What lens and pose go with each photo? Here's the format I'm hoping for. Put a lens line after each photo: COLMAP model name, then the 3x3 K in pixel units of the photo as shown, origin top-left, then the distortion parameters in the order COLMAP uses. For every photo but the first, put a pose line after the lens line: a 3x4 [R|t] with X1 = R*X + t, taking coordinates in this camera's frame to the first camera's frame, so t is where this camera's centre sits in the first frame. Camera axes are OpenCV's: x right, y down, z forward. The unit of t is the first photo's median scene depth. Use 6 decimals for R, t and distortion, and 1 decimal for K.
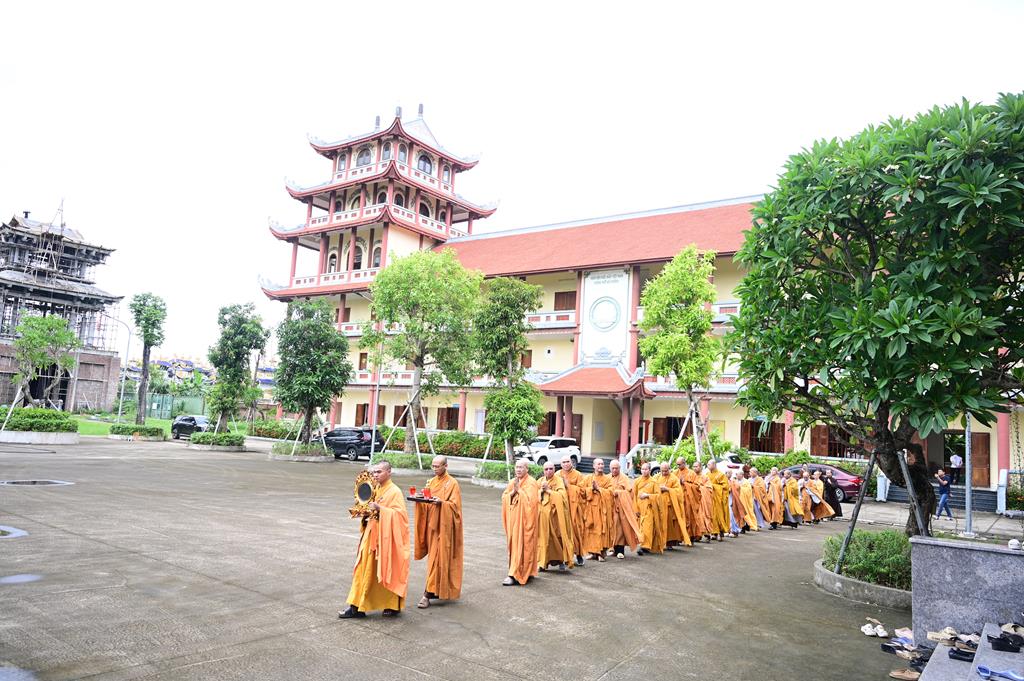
lens RADIAL K [[712.6, 0, 504.7], [0, 712.6, 344.1], [0, 0, 1]] dist [-0.015240, 0.007053]
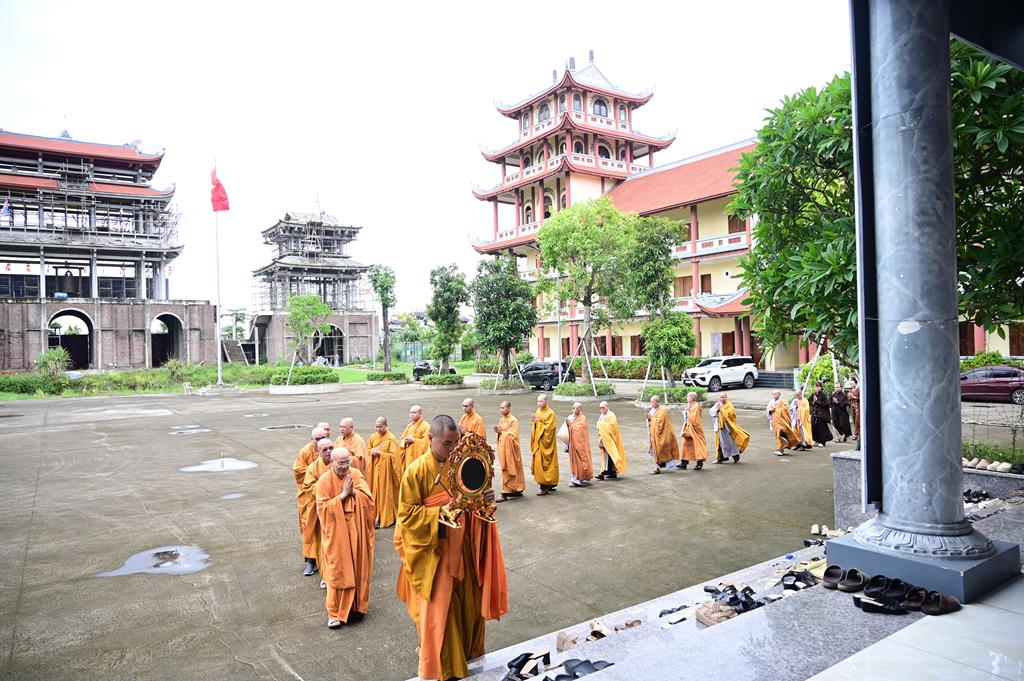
lens RADIAL K [[673.8, 0, 512.0], [0, 673.8, 340.5], [0, 0, 1]] dist [-0.011689, 0.001563]
pose [[0.942292, -0.086142, -0.323522, 0.063902], [0.118638, 0.989540, 0.082069, -0.009224], [0.313068, -0.115715, 0.942655, -0.026999]]
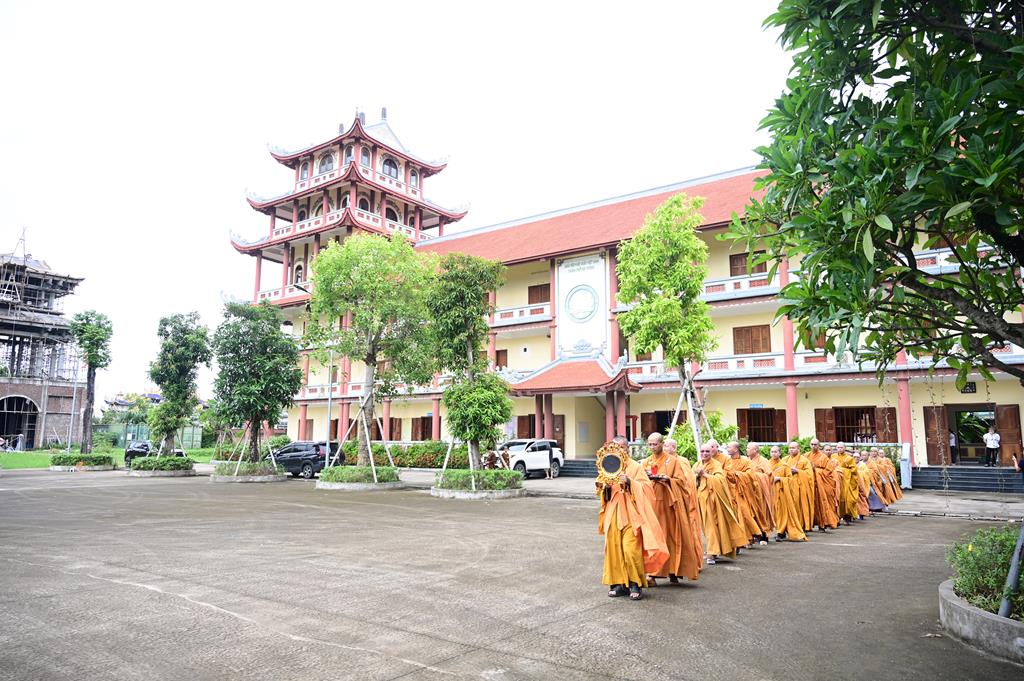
lens RADIAL K [[673.8, 0, 512.0], [0, 673.8, 340.5], [0, 0, 1]] dist [-0.011689, 0.001563]
pose [[0.998309, -0.053217, 0.023376, 0.021025], [0.054002, 0.997950, -0.034348, 0.023360], [-0.021500, 0.035552, 0.999137, 0.100698]]
